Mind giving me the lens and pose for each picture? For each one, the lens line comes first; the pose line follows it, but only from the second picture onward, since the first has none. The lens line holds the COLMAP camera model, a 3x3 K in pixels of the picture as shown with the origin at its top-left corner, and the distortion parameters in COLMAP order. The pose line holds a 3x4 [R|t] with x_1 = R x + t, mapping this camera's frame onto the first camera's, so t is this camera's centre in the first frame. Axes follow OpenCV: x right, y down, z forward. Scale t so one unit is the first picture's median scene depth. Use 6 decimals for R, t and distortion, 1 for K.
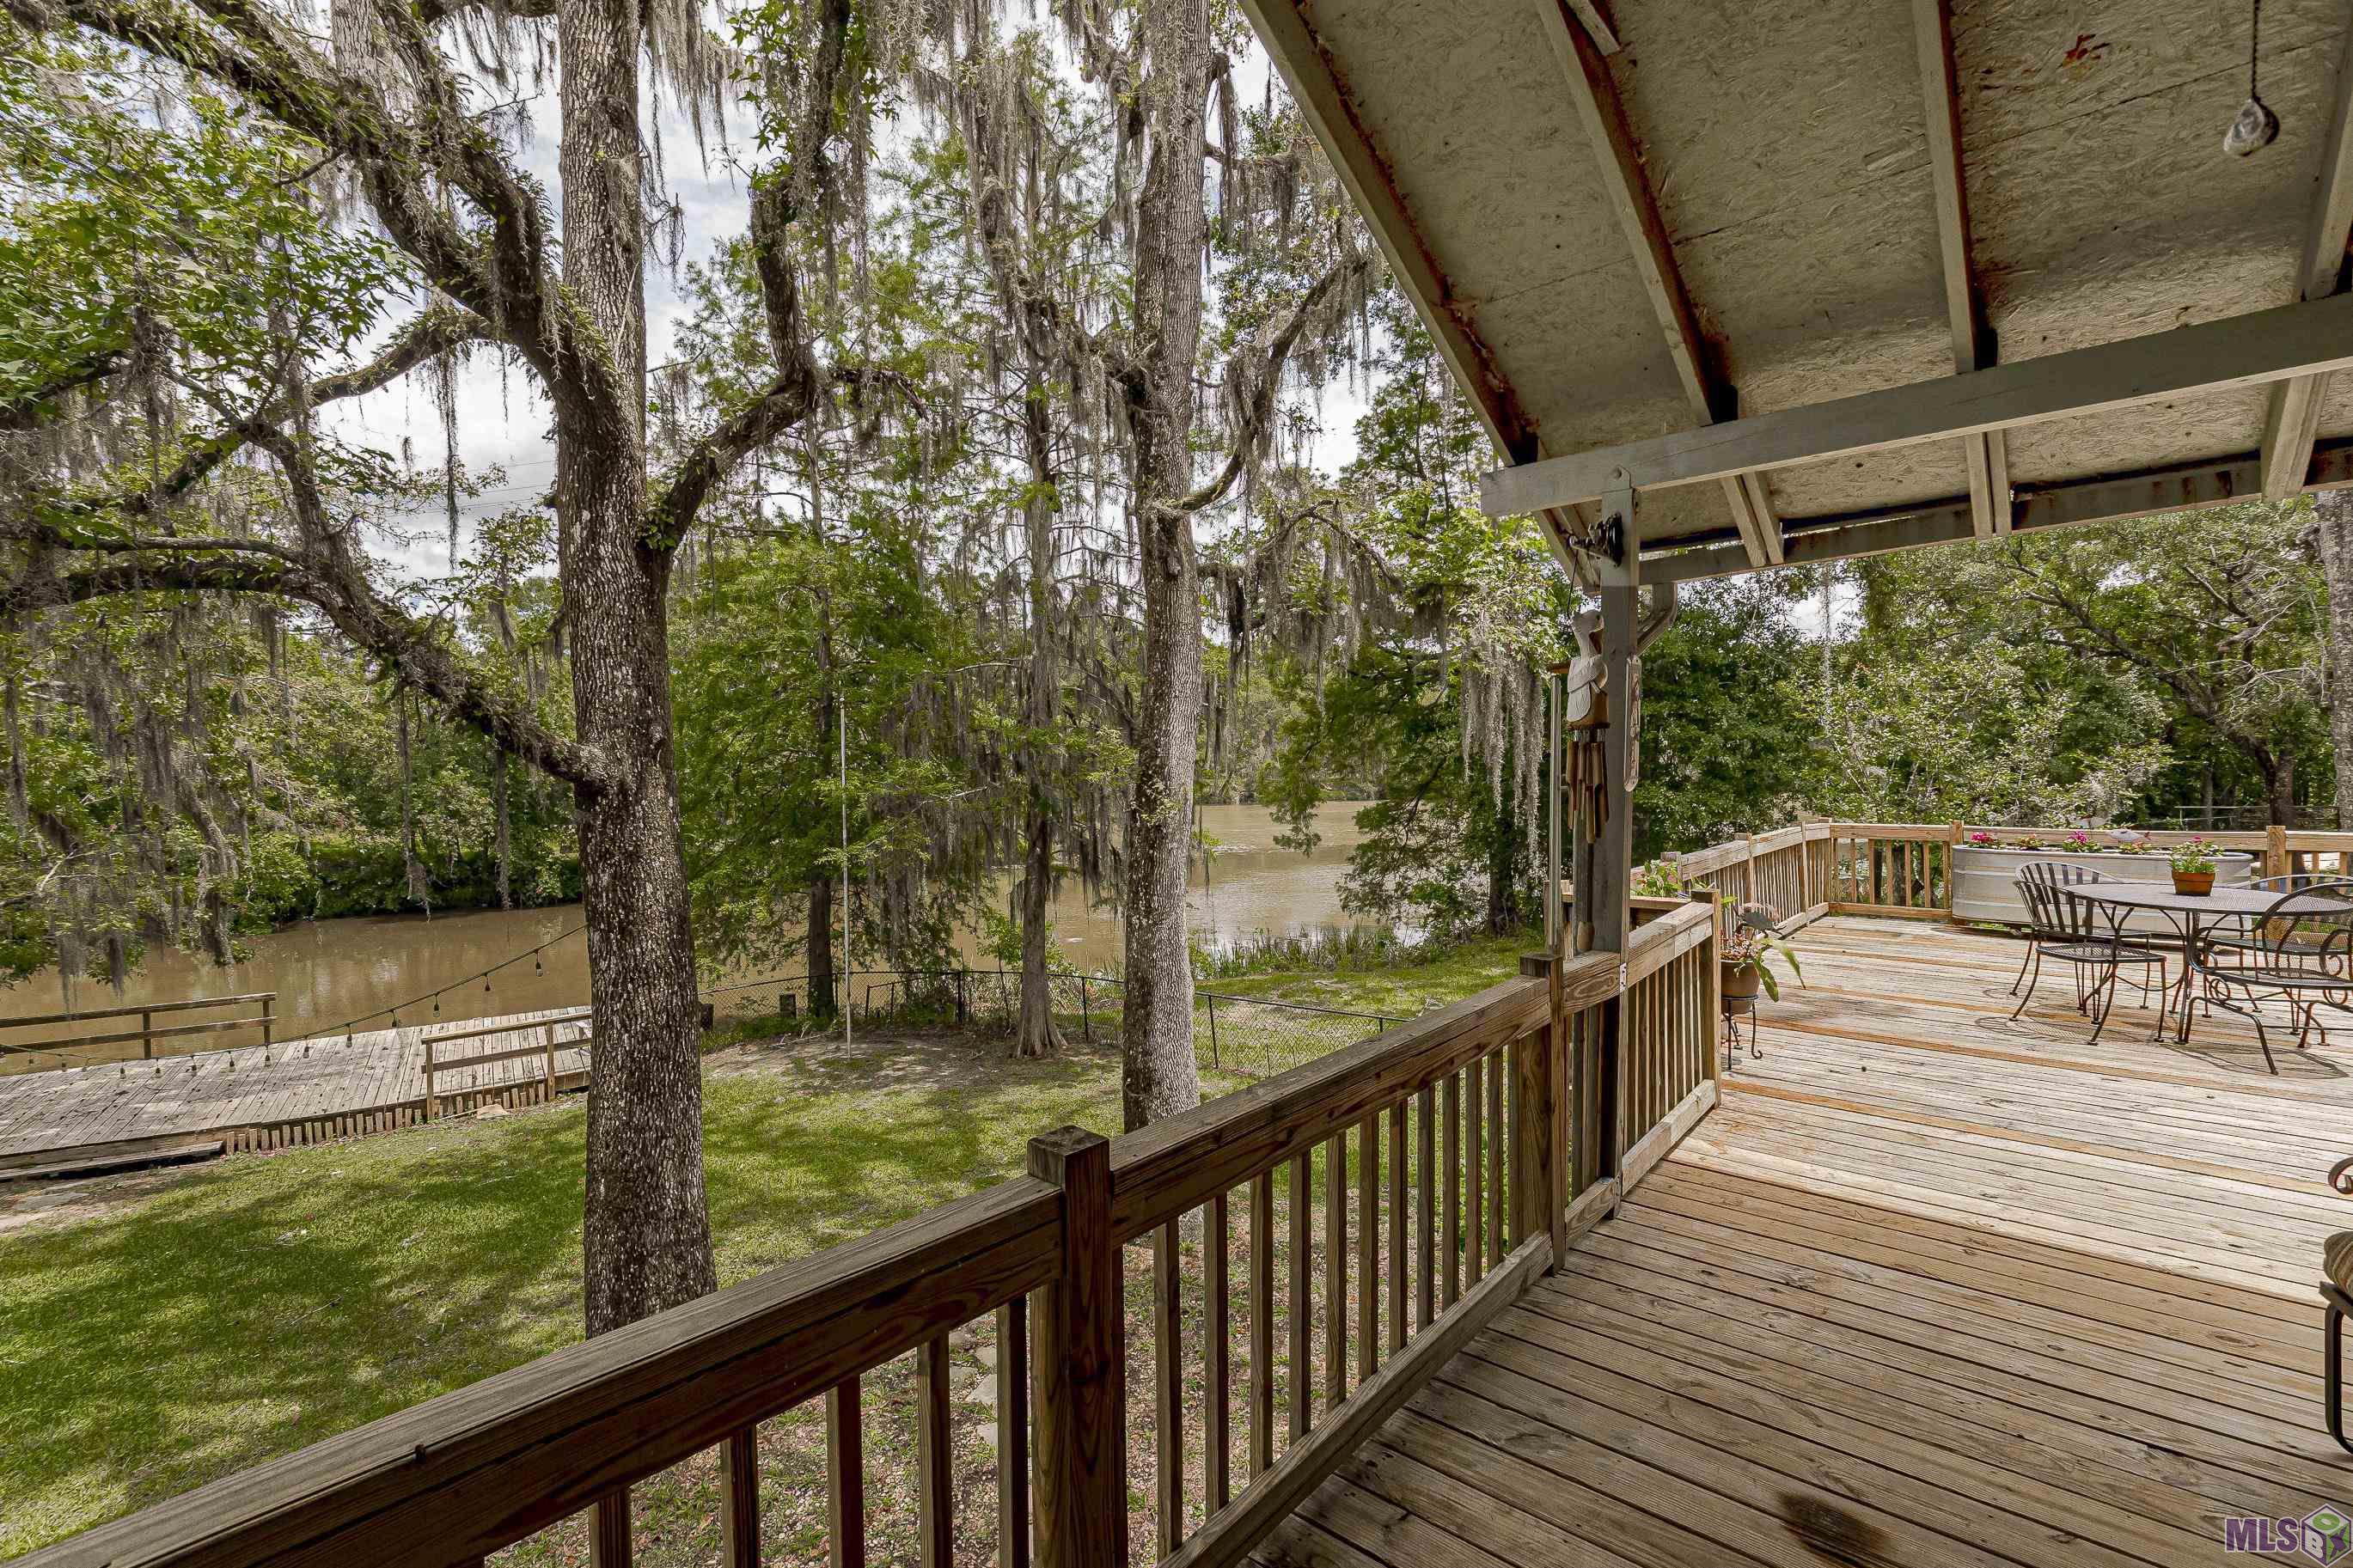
lens RADIAL K [[1039.8, 0, 1173.7], [0, 1039.8, 790.5], [0, 0, 1]] dist [-0.004146, -0.000116]
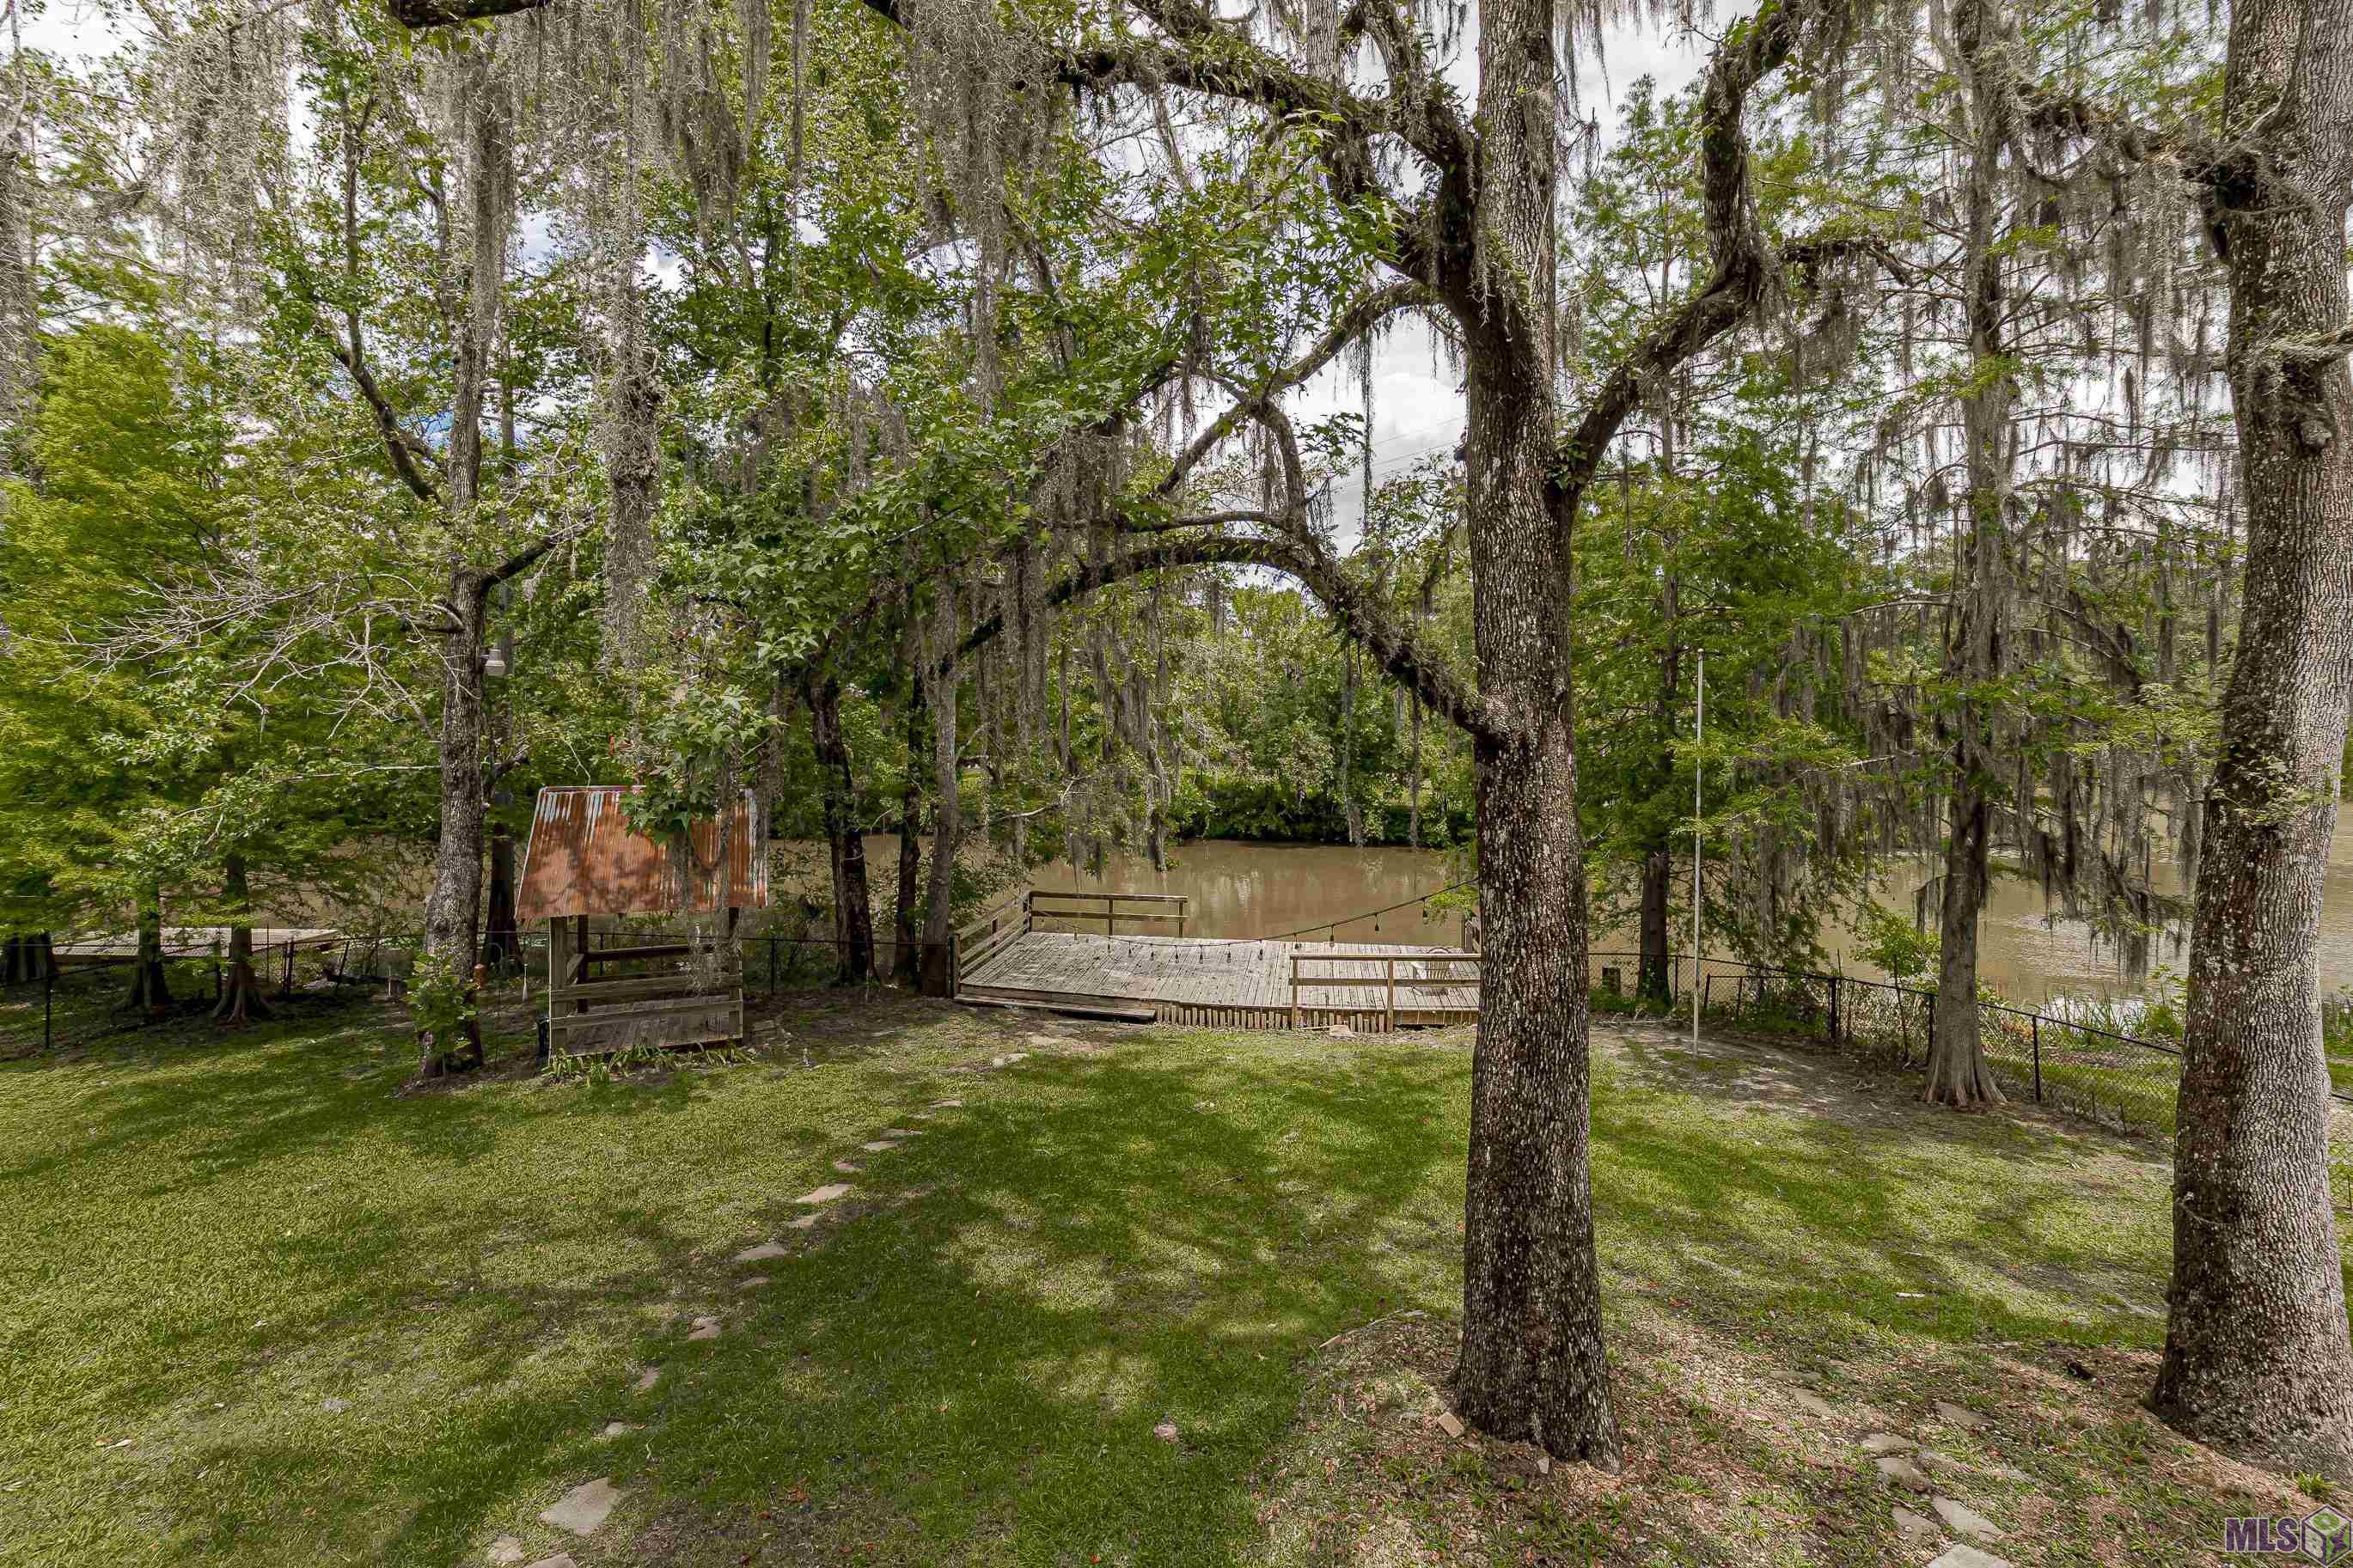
lens RADIAL K [[998.4, 0, 1181.5], [0, 998.4, 736.4], [0, 0, 1]] dist [-0.002969, -0.000332]
pose [[0.782545, 0.031870, -0.621778, -0.155727], [-0.039236, 0.999228, 0.001836, 0.002064], [0.621356, 0.022959, 0.783192, 0.064719]]
